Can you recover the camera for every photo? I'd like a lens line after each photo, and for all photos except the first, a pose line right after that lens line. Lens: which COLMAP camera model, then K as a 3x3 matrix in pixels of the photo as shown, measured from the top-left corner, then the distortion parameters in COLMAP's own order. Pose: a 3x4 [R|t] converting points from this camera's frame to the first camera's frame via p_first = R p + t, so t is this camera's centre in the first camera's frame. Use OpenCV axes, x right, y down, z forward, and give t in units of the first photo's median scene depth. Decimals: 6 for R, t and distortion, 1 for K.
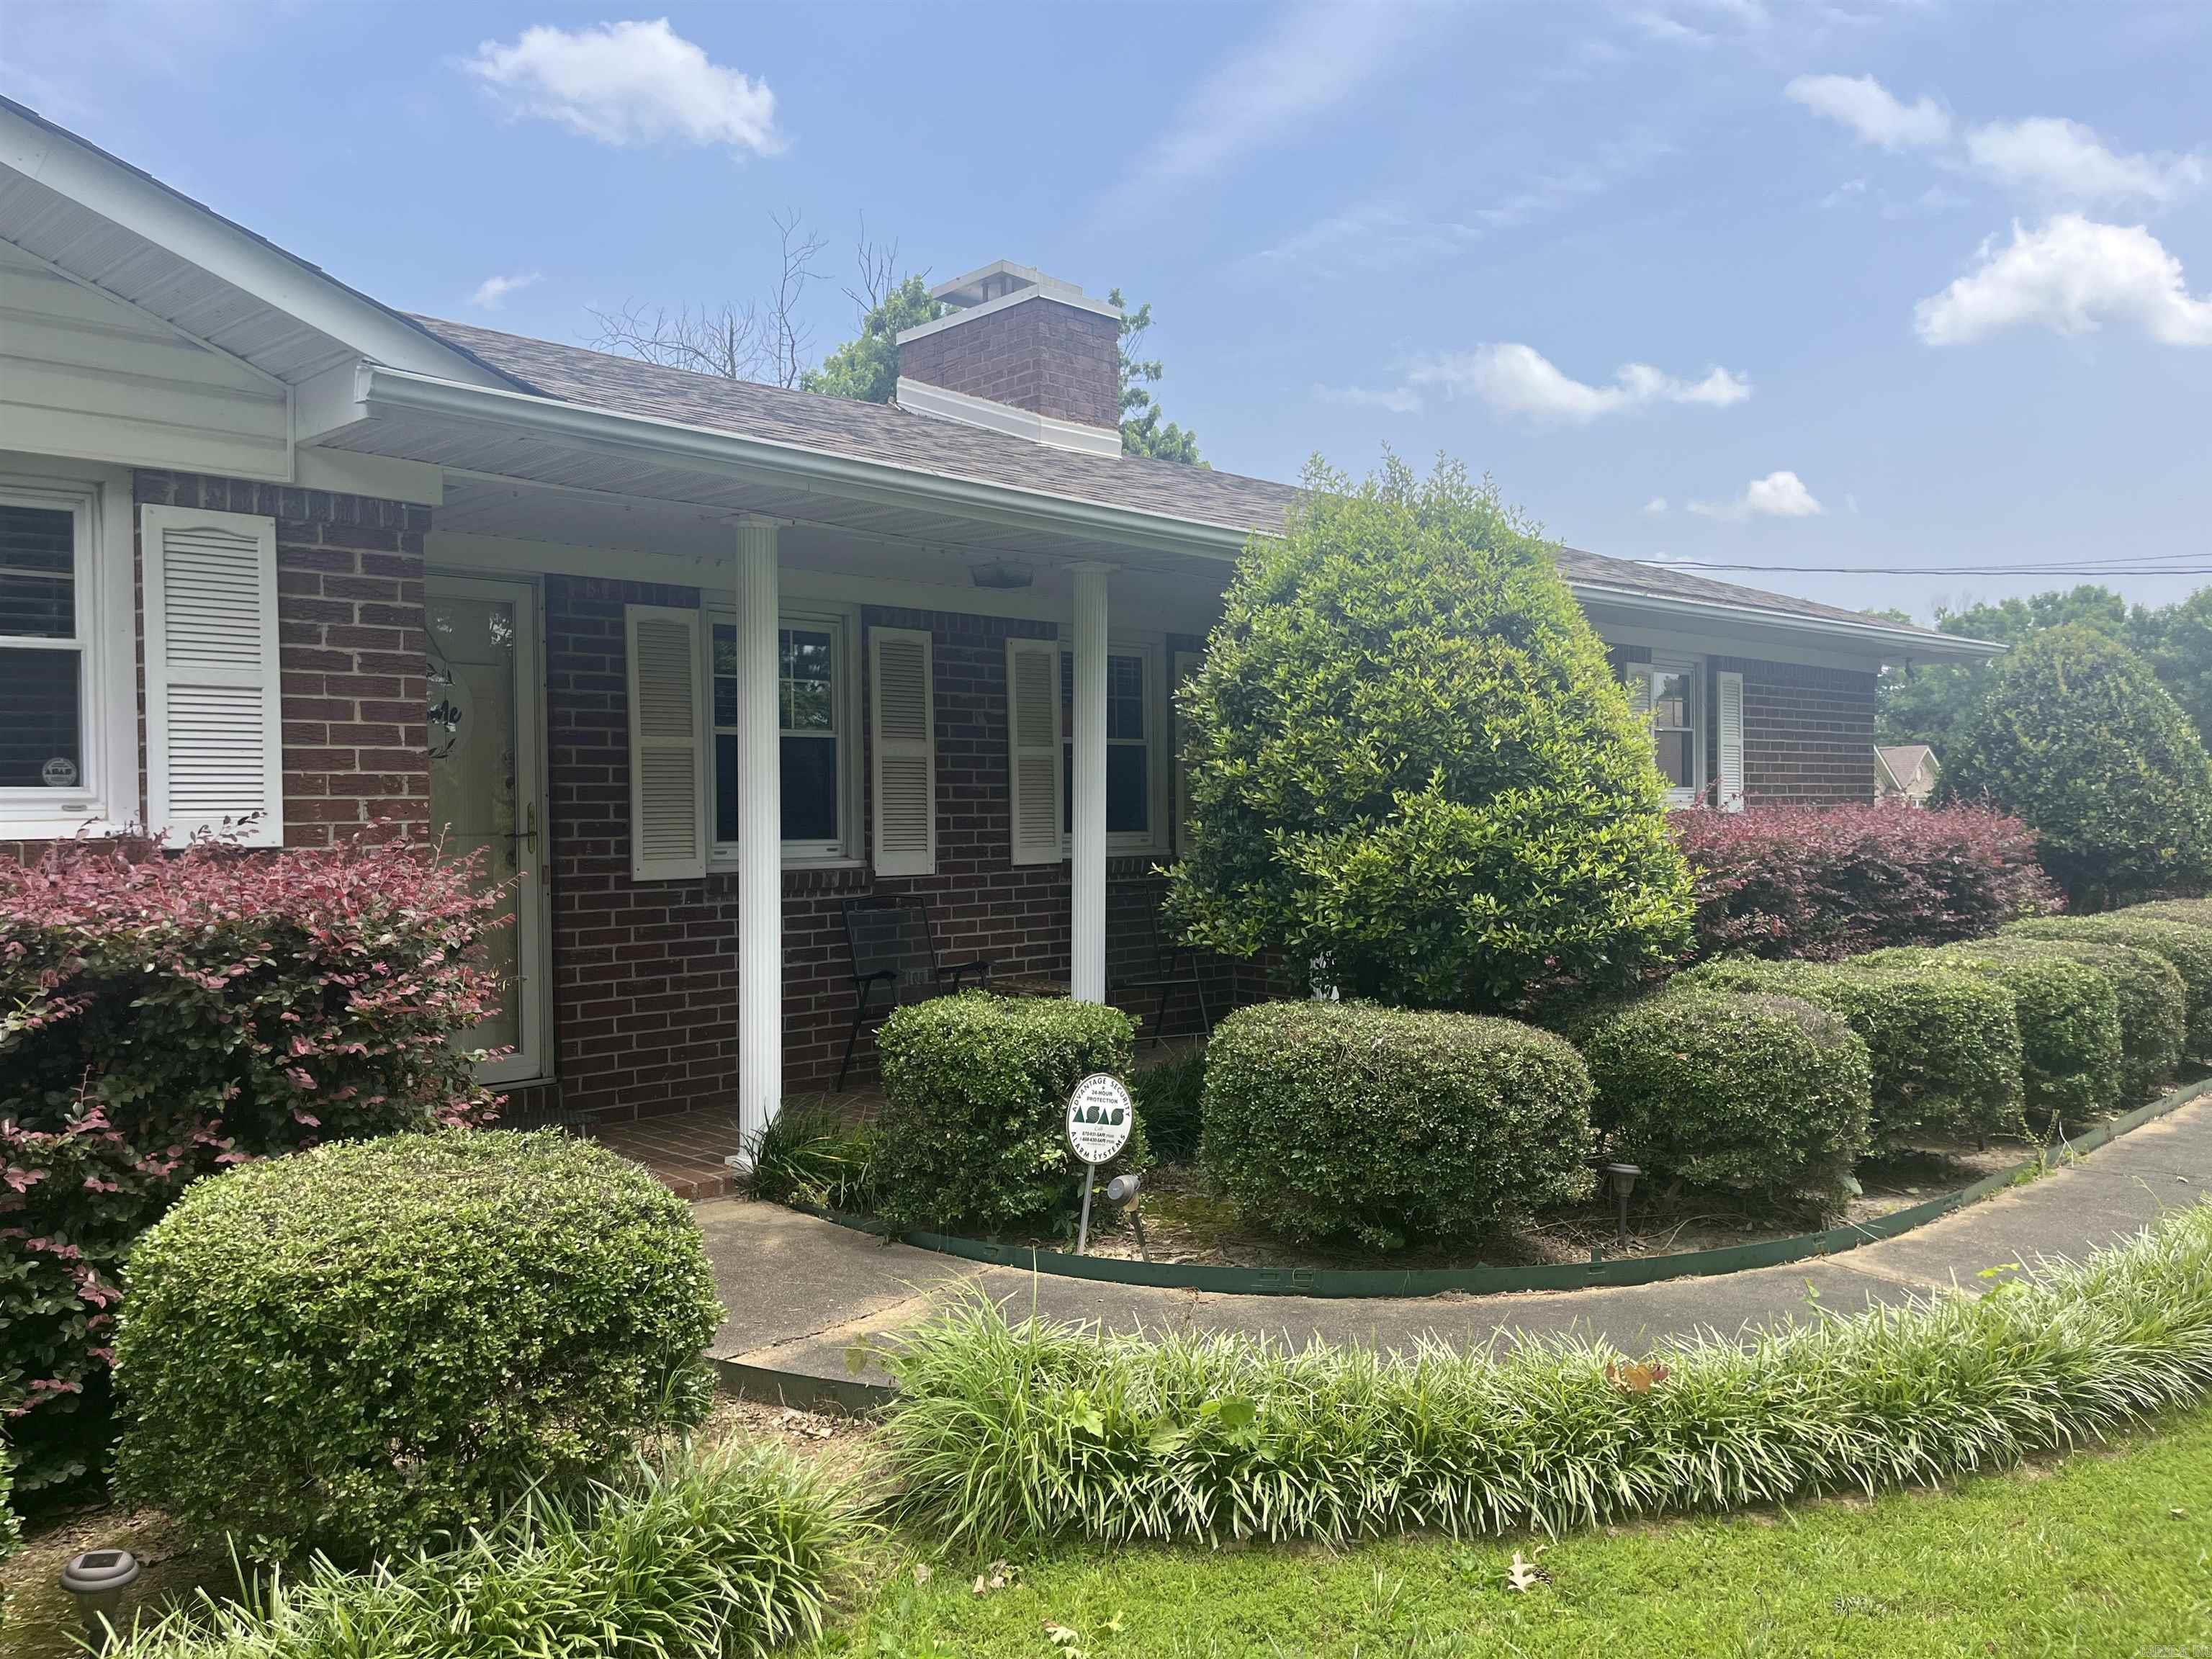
lens RADIAL K [[1671.5, 0, 1106.5], [0, 1671.5, 833.3], [0, 0, 1]] dist [0.067171, -0.001046]
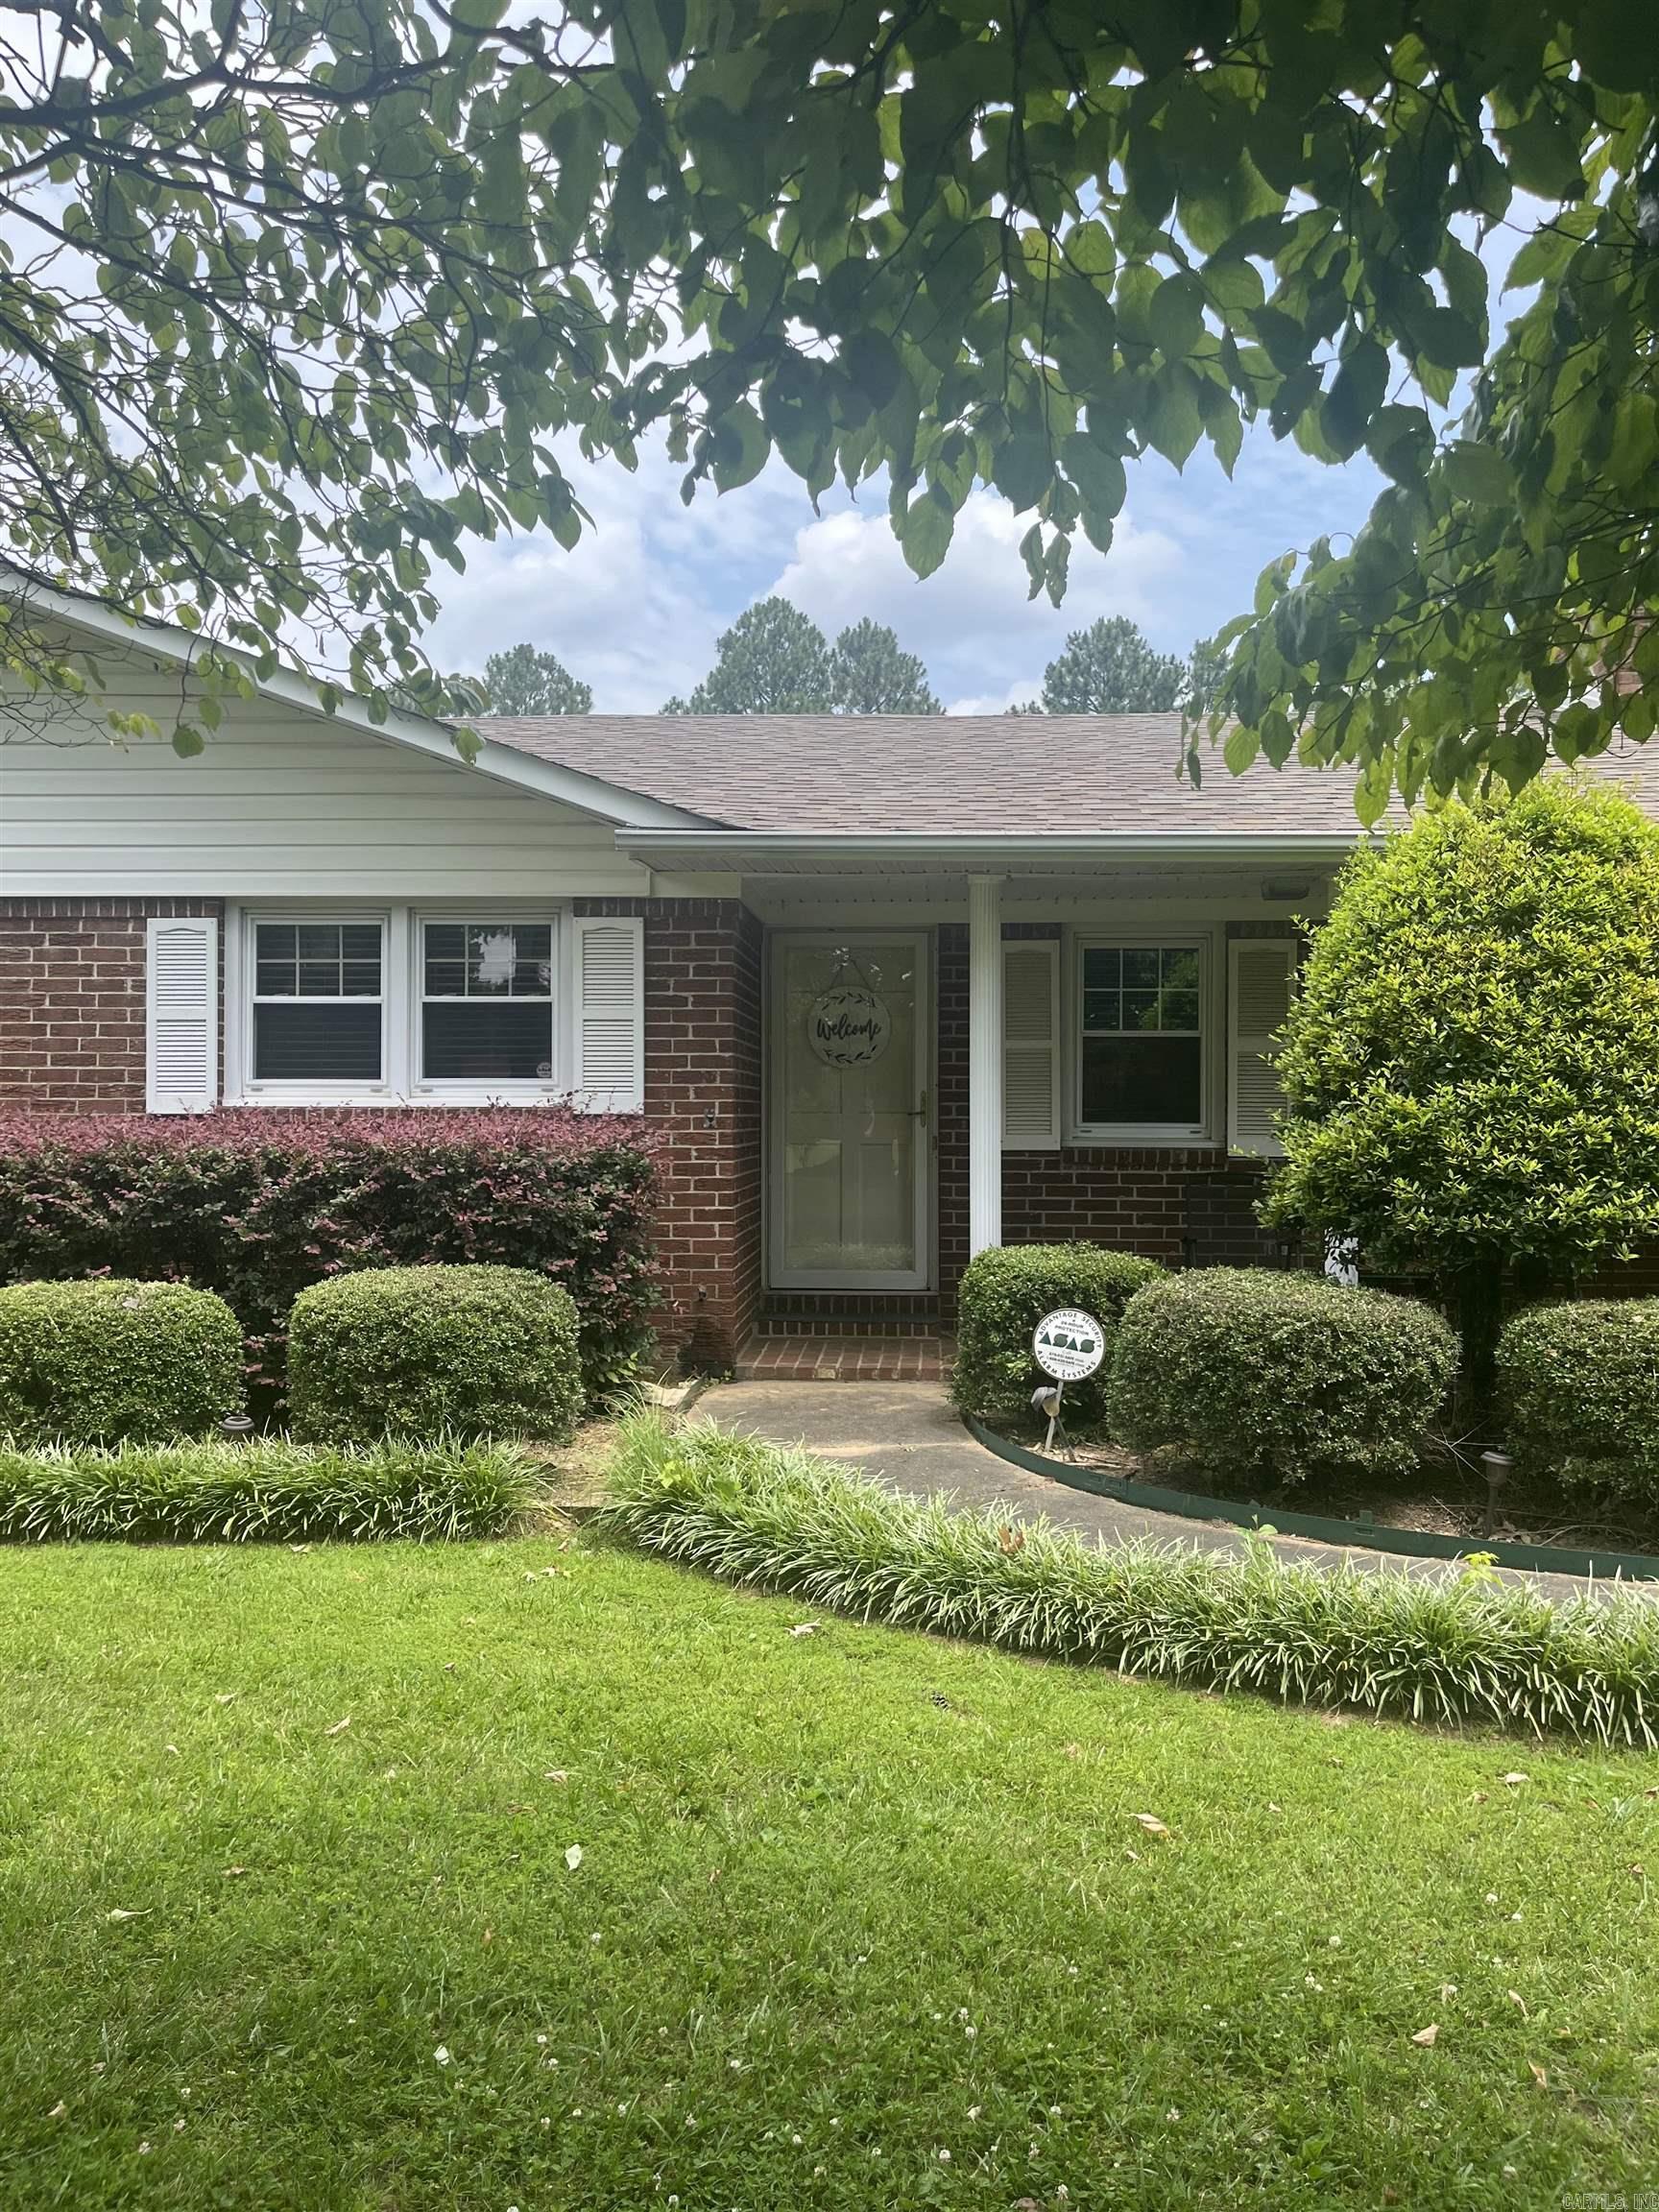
lens RADIAL K [[1671.5, 0, 825.5], [0, 1671.5, 1100.2], [0, 0, 1]] dist [0.067171, -0.001046]
pose [[0.677884, 0.009320, -0.735110, 0.795733], [-0.020911, 0.999760, -0.006607, 0.000996], [0.734871, 0.019850, 0.677916, 0.020824]]
